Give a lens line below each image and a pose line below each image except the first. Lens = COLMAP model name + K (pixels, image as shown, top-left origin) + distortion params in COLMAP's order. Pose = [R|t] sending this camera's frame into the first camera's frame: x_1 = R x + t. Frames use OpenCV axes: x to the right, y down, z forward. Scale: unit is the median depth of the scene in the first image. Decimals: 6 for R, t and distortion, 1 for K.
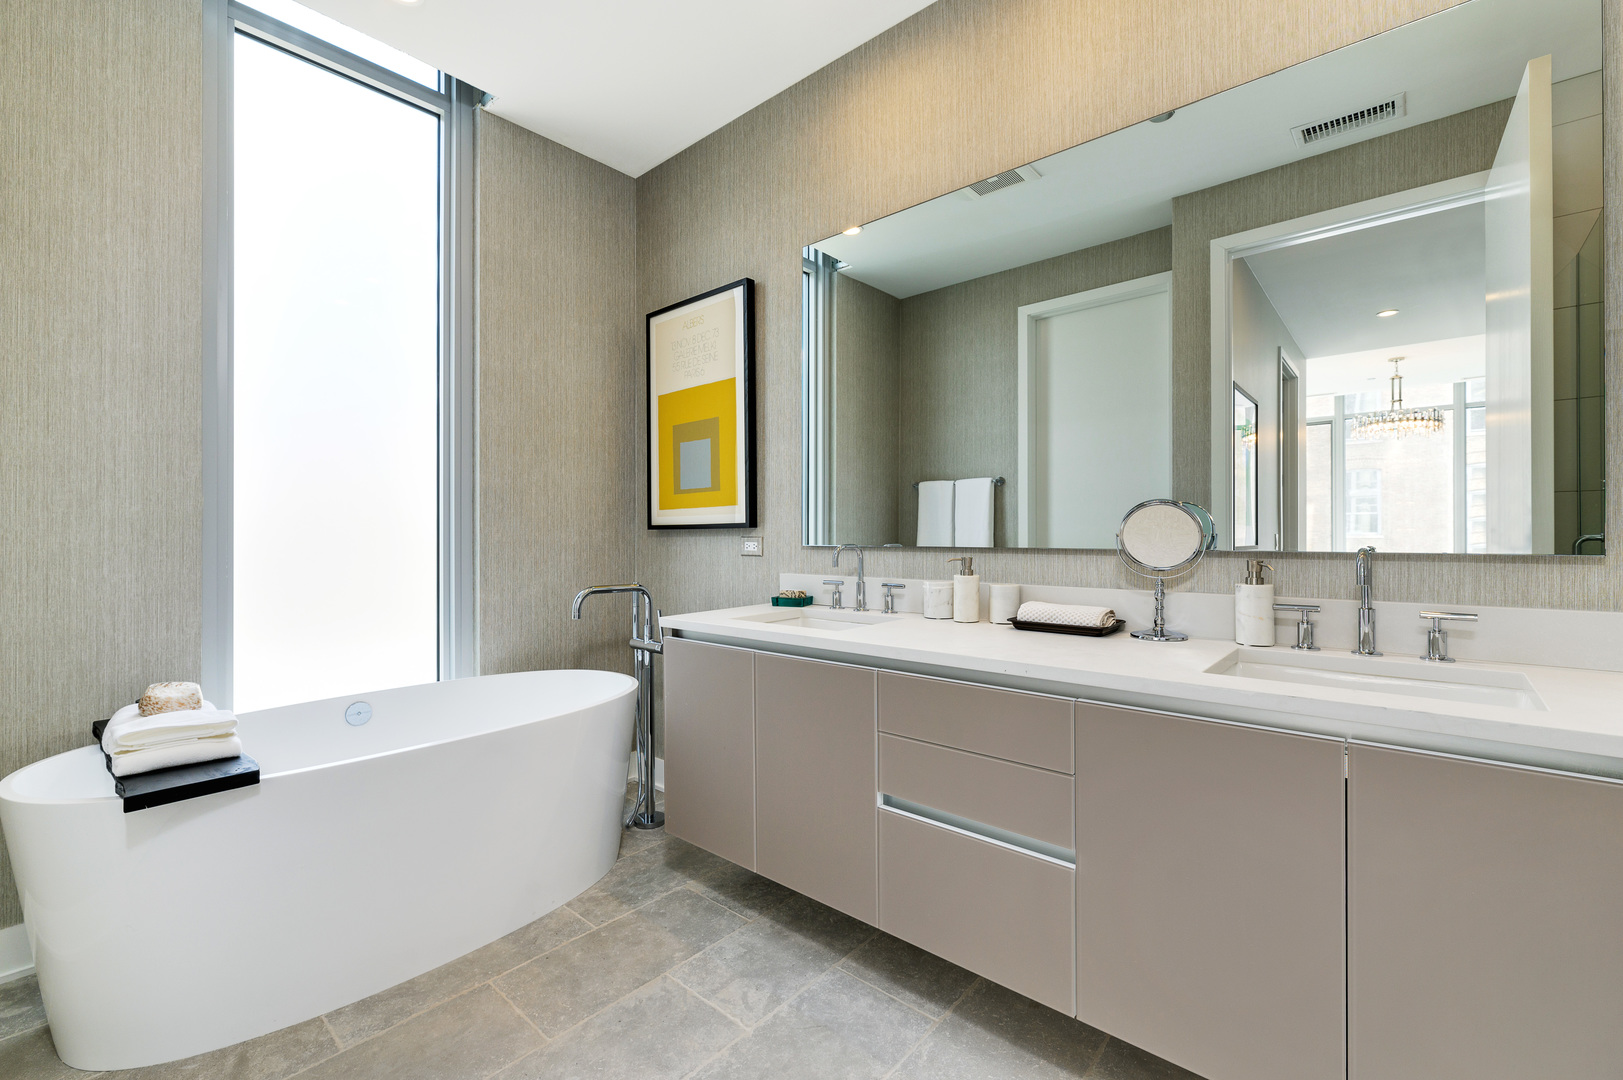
lens RADIAL K [[690.7, 0, 812.0], [0, 690.7, 539.0], [0, 0, 1]] dist [-0.001881, 0.000015]
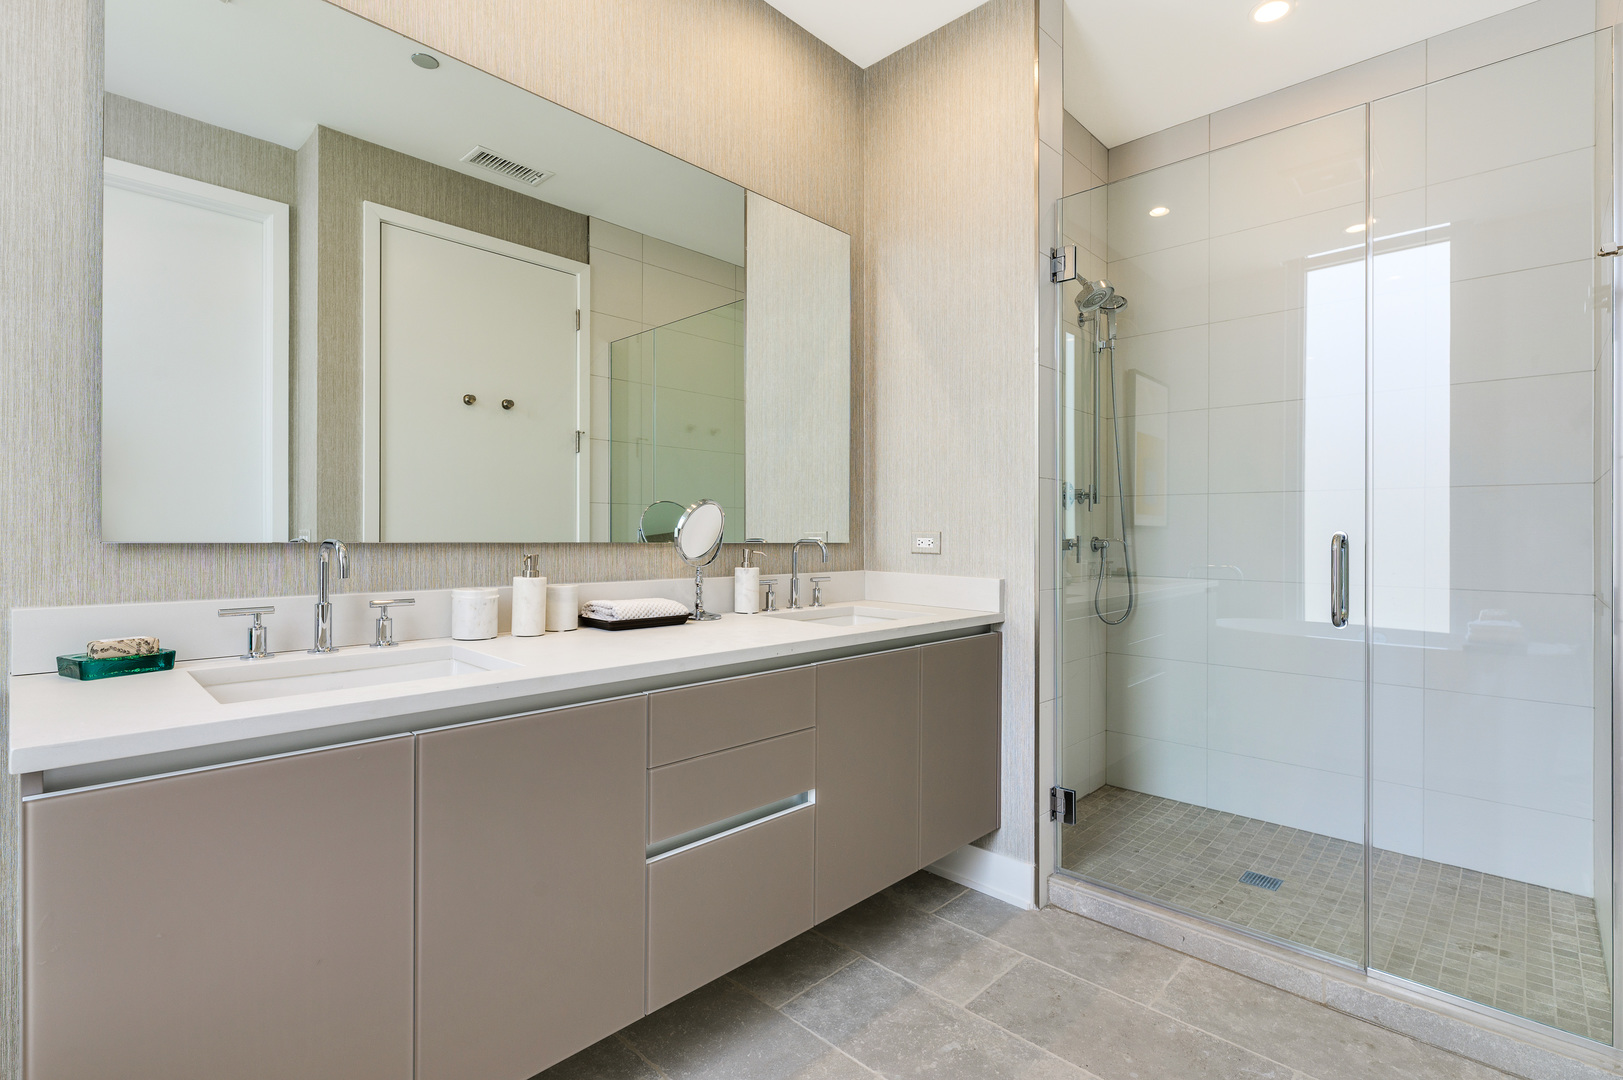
lens RADIAL K [[752.8, 0, 812.1], [0, 752.8, 536.5], [0, 0, 1]] dist [0.001567, -0.000032]
pose [[0.049719, 0.002277, 0.998761, -0.551206], [-0.003334, 0.999992, -0.002114, 0.005085], [-0.998758, -0.003225, 0.049726, 0.553199]]
